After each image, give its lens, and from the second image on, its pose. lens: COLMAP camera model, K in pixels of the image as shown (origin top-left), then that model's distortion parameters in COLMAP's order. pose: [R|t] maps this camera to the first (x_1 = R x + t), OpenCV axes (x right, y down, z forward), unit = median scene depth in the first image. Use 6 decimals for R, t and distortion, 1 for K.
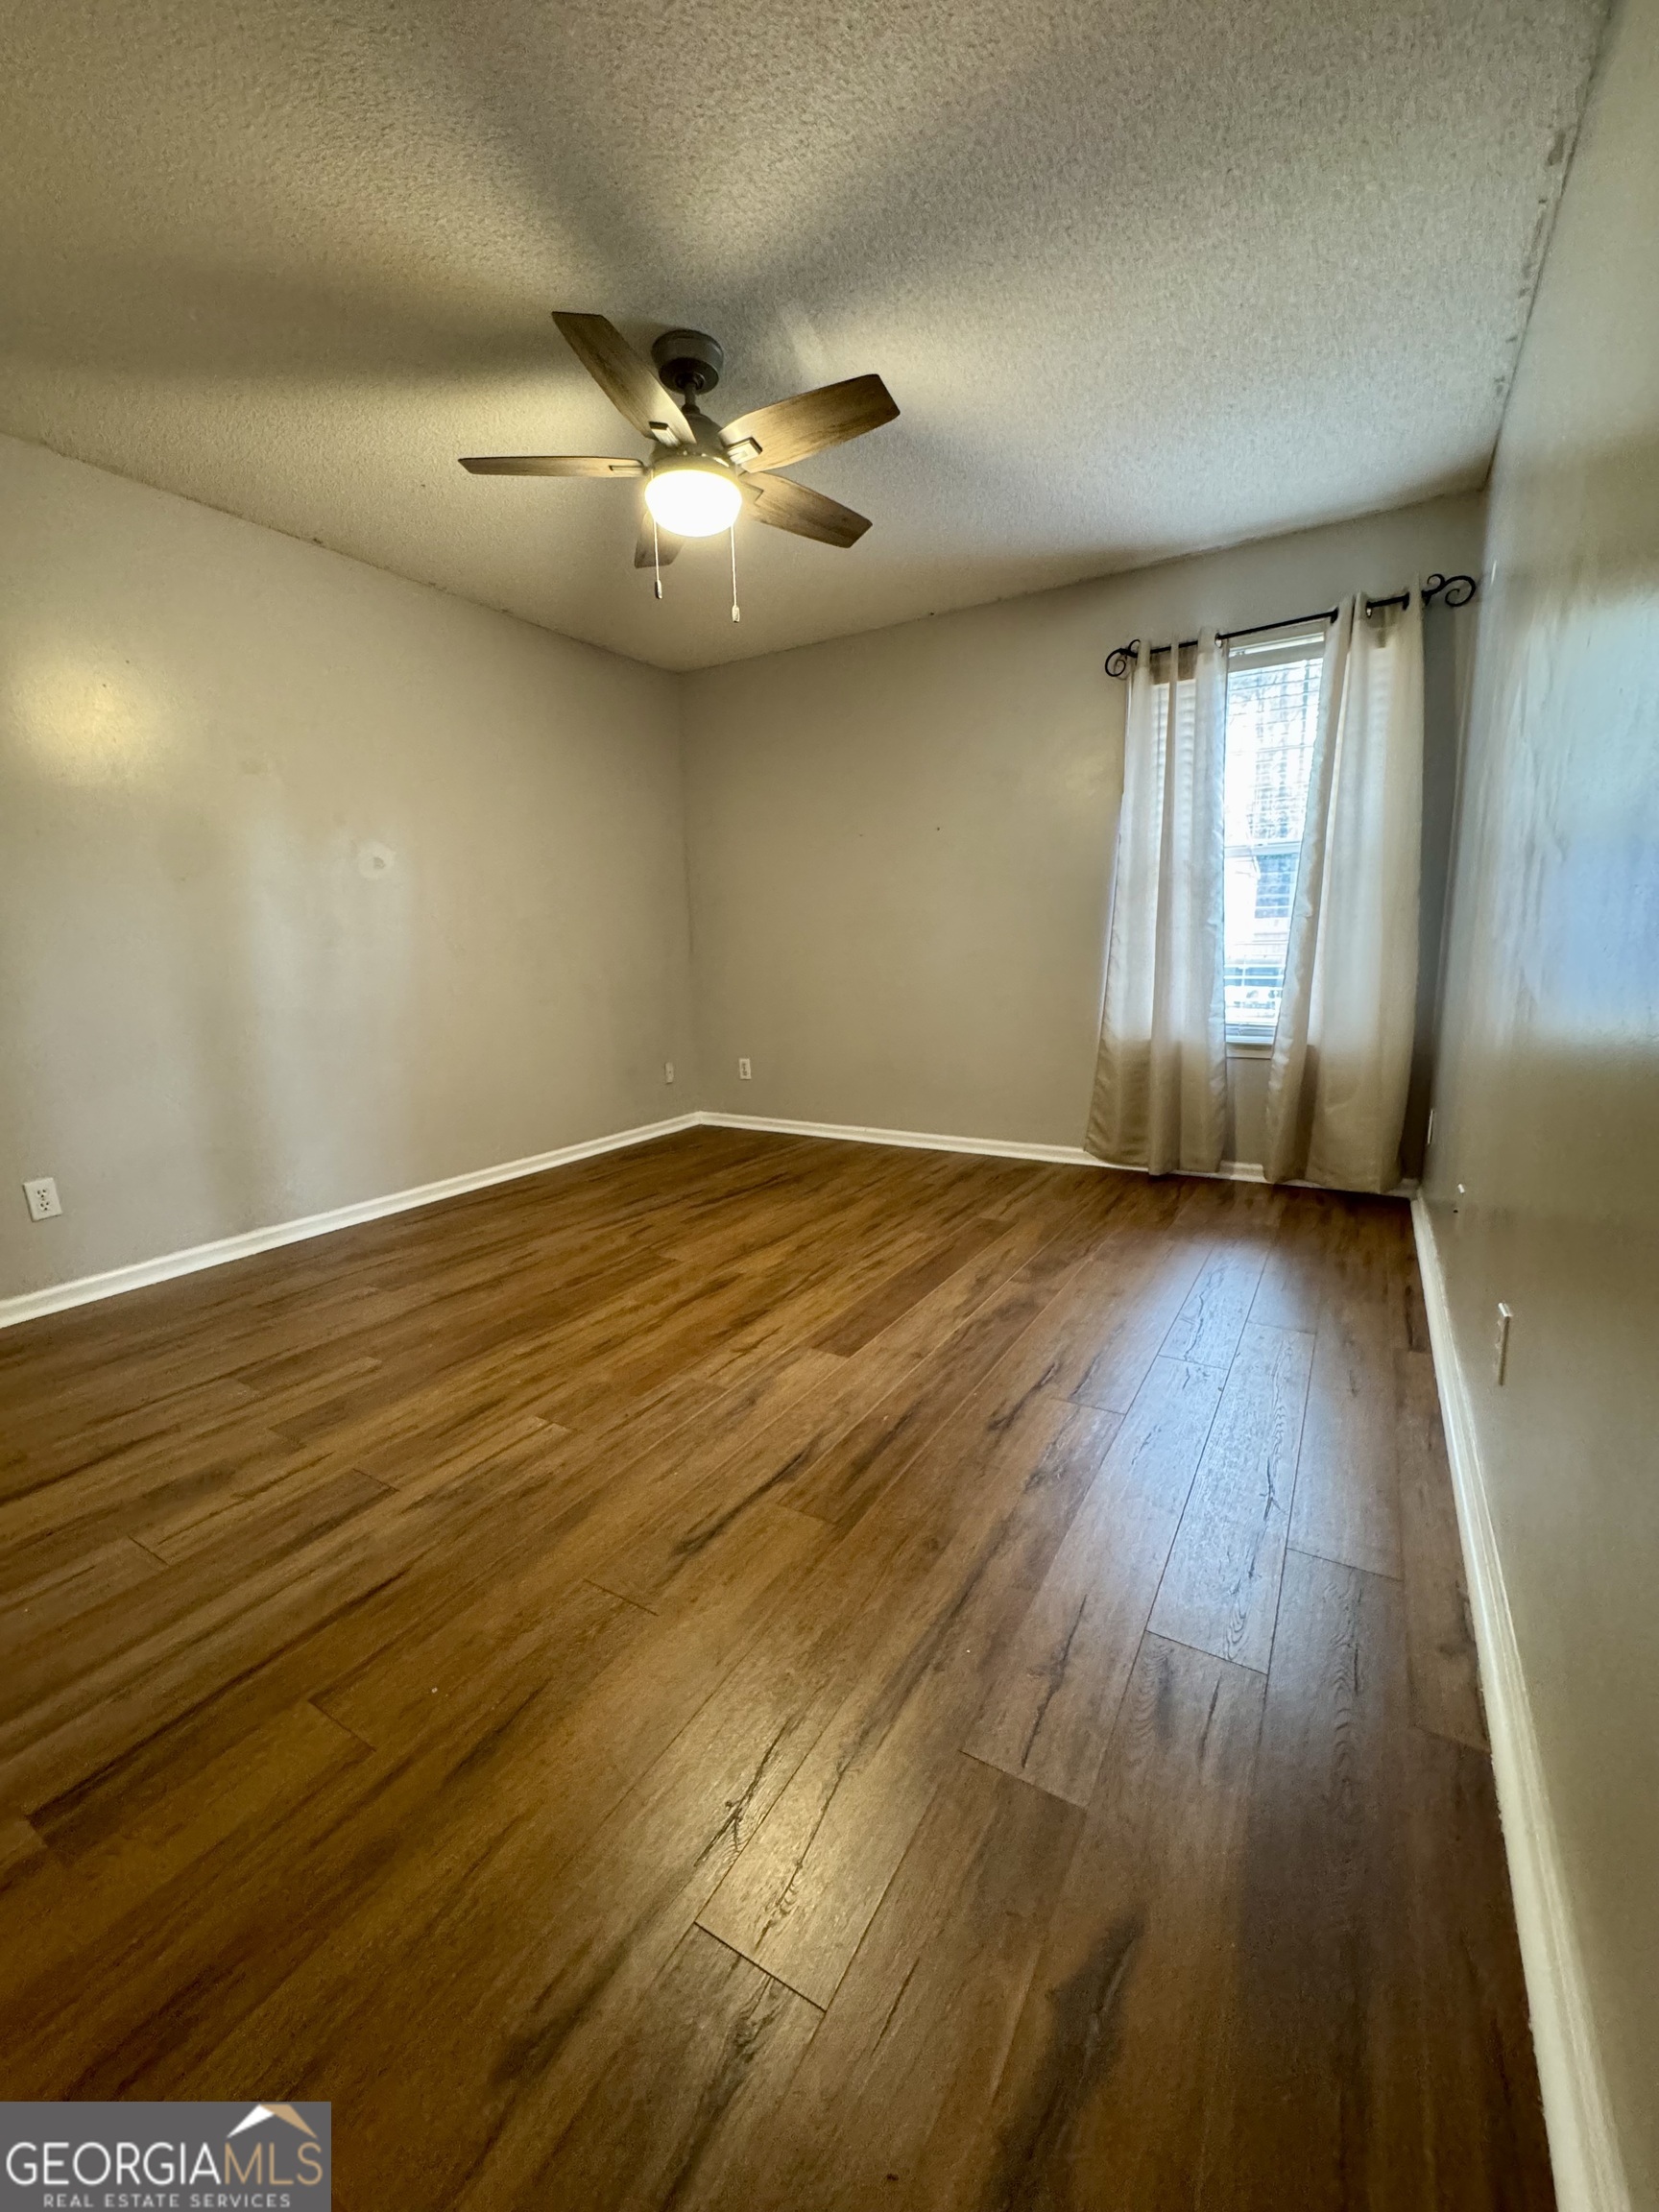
lens RADIAL K [[883.9, 0, 823.6], [0, 883.9, 1106.4], [0, 0, 1]] dist [-0.003224, 0.000752]
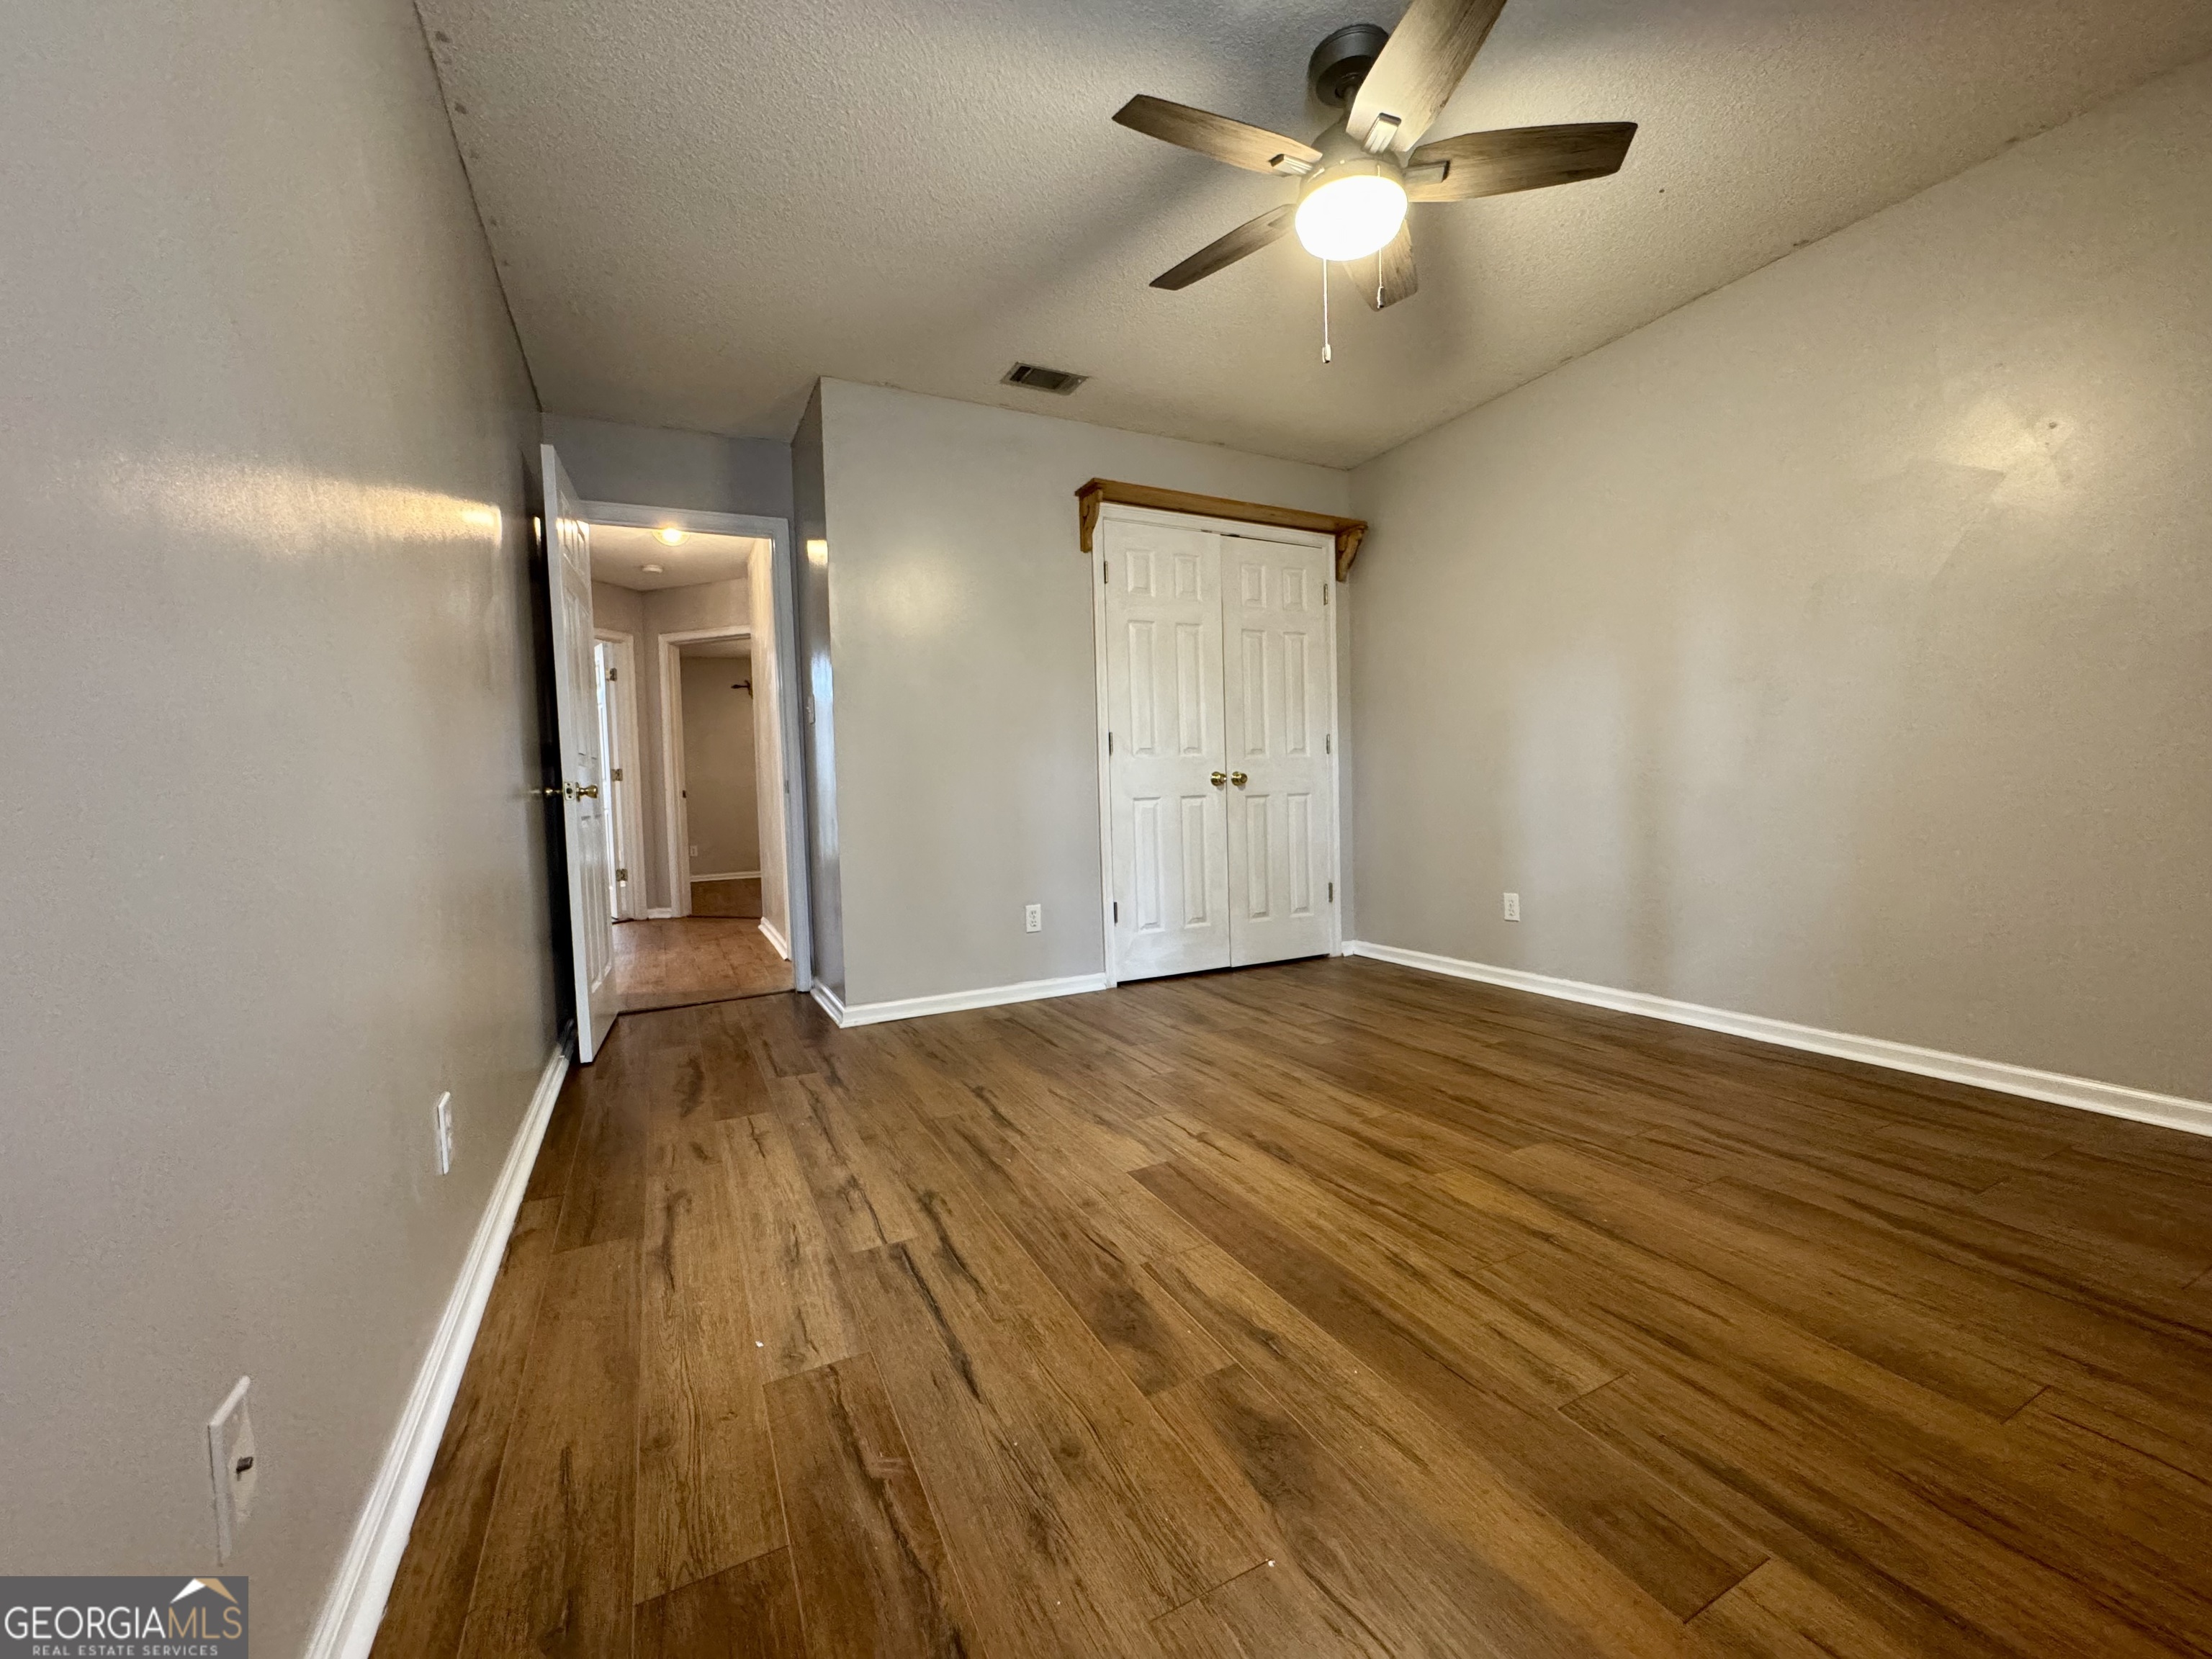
lens RADIAL K [[883.9, 0, 1096.2], [0, 883.9, 833.1], [0, 0, 1]] dist [-0.003224, 0.000752]
pose [[-0.533111, 0.084425, -0.841822, 0.691112], [-0.105885, 0.980527, 0.165391, -0.183958], [0.839393, 0.177309, -0.513791, 1.210052]]
